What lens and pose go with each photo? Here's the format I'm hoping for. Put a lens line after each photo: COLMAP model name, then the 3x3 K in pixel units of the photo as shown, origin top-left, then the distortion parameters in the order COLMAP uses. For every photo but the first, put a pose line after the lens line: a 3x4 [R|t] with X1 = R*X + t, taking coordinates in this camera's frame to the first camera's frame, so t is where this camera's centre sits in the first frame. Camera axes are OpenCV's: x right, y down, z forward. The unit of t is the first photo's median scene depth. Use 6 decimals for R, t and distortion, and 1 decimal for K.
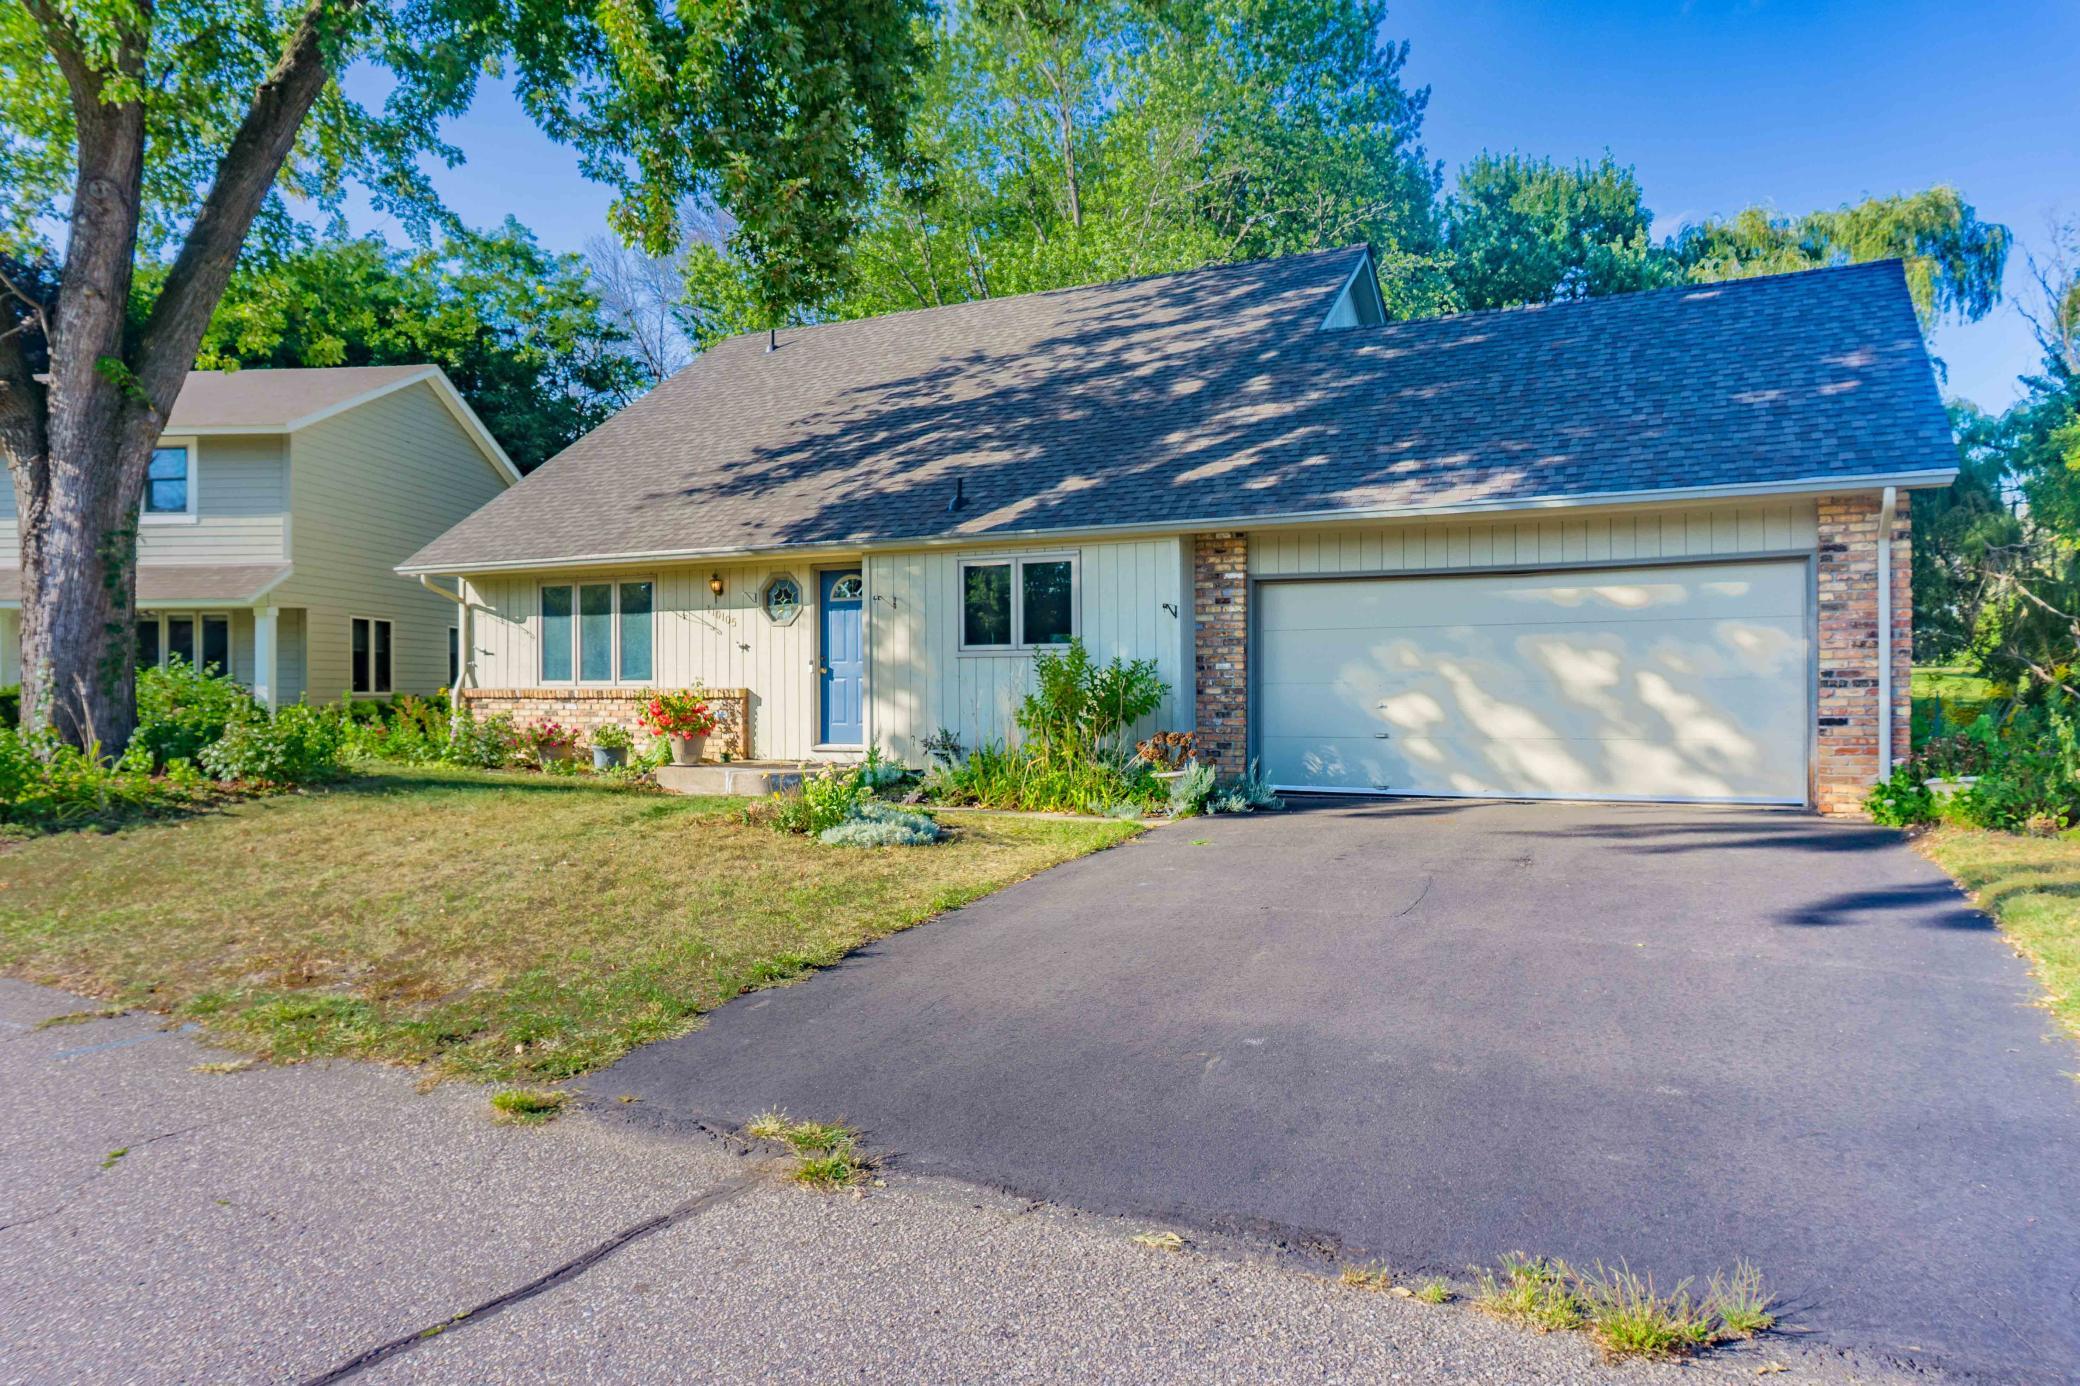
lens RADIAL K [[1370.5, 0, 1044.5], [0, 1370.5, 714.7], [0, 0, 1]] dist [-0.000227, -0.001938]
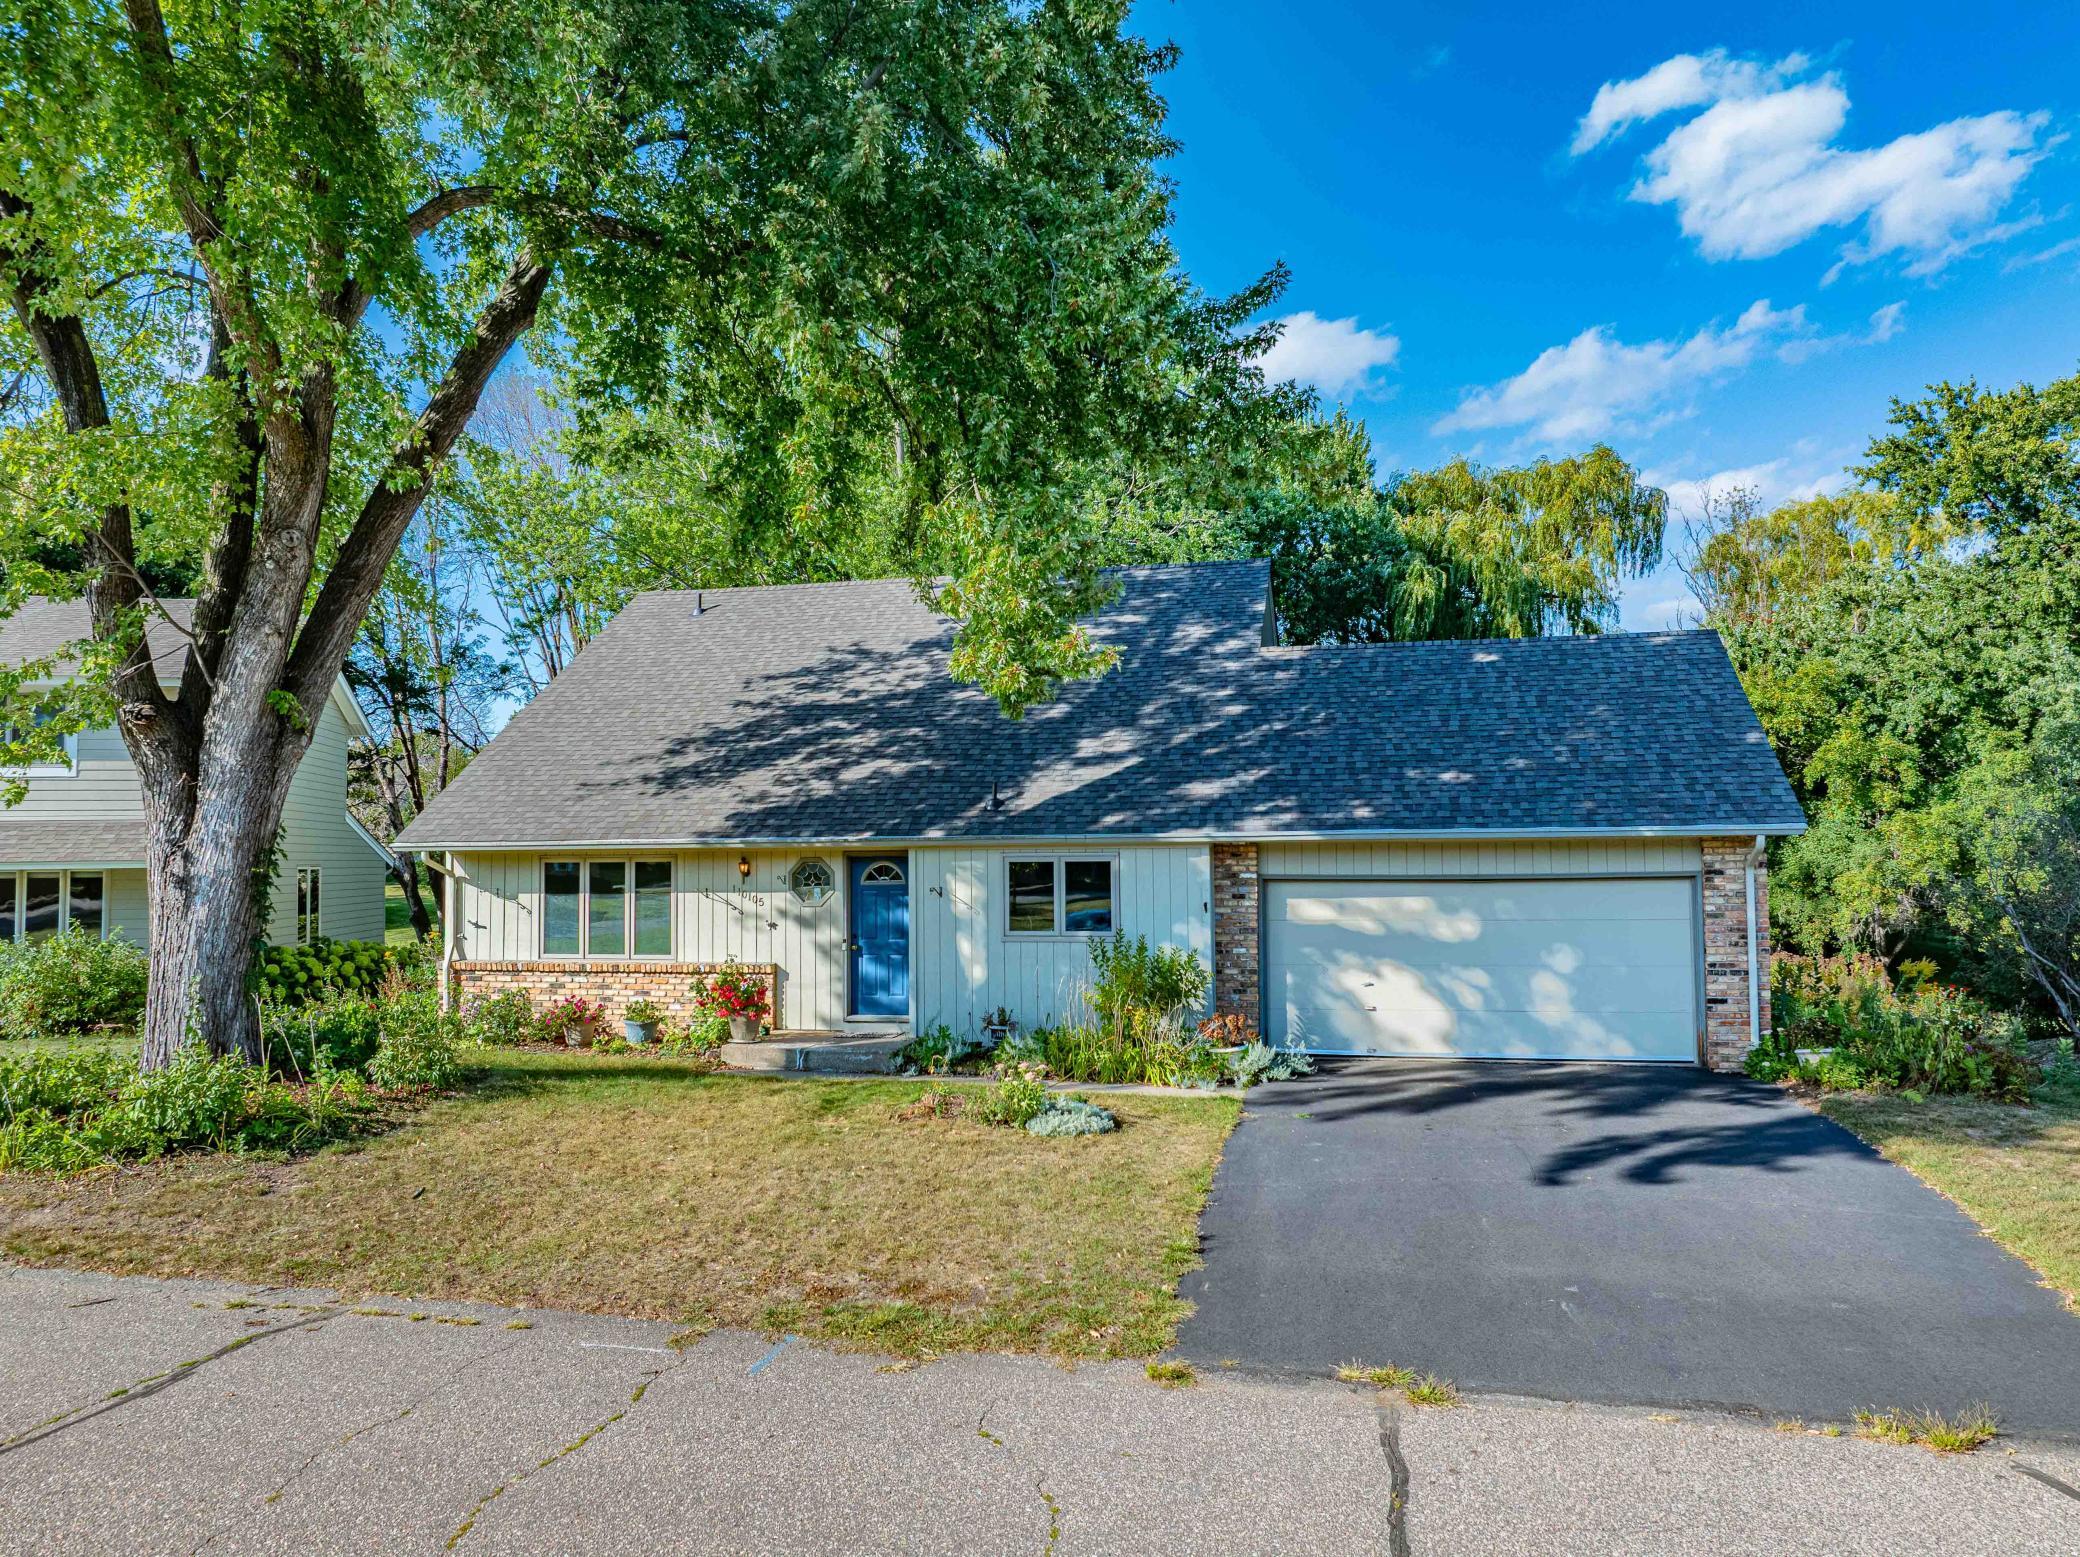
lens RADIAL K [[1450.8, 0, 1044.0], [0, 1450.8, 842.0], [0, 0, 1]] dist [-0.030147, 0.042838]
pose [[0.971863, -0.001277, 0.235543, -0.336111], [0.008977, 0.999460, -0.031620, -0.092705], [-0.235375, 0.032844, 0.971349, -0.194370]]
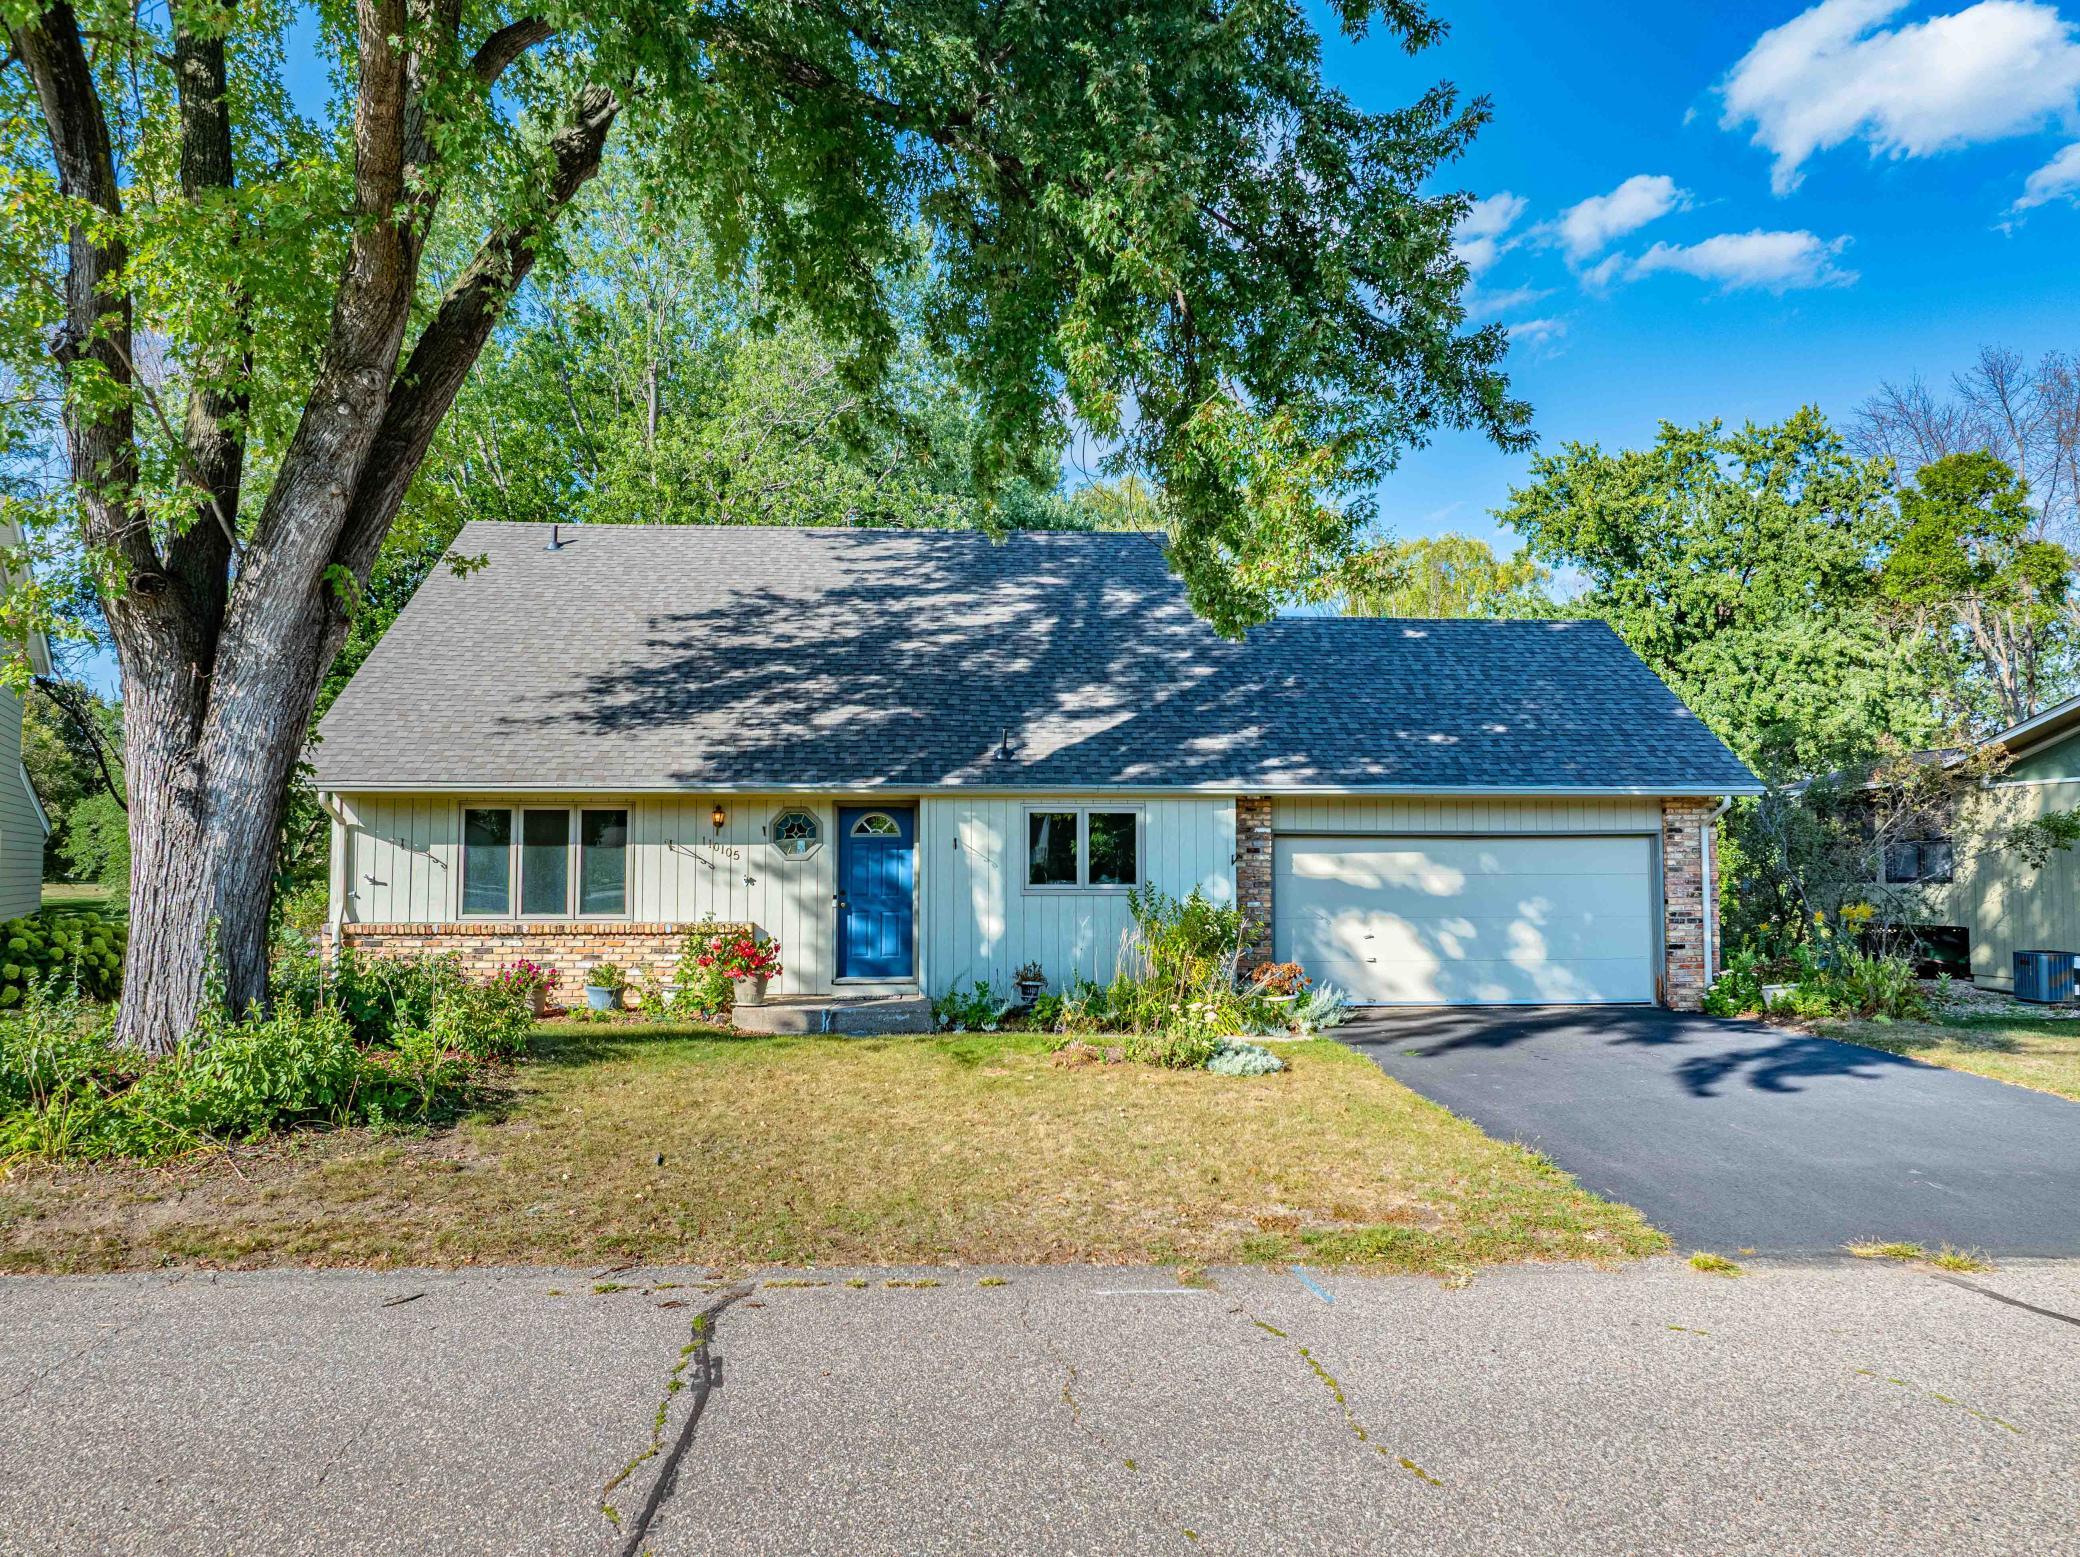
lens RADIAL K [[1437.9, 0, 1024.3], [0, 1437.9, 837.0], [0, 0, 1]] dist [-0.035617, 0.037008]
pose [[0.858823, 0.014925, 0.512054, -0.693855], [0.006307, 0.999192, -0.039702, -0.046713], [-0.512233, 0.037326, 0.858035, 0.015128]]
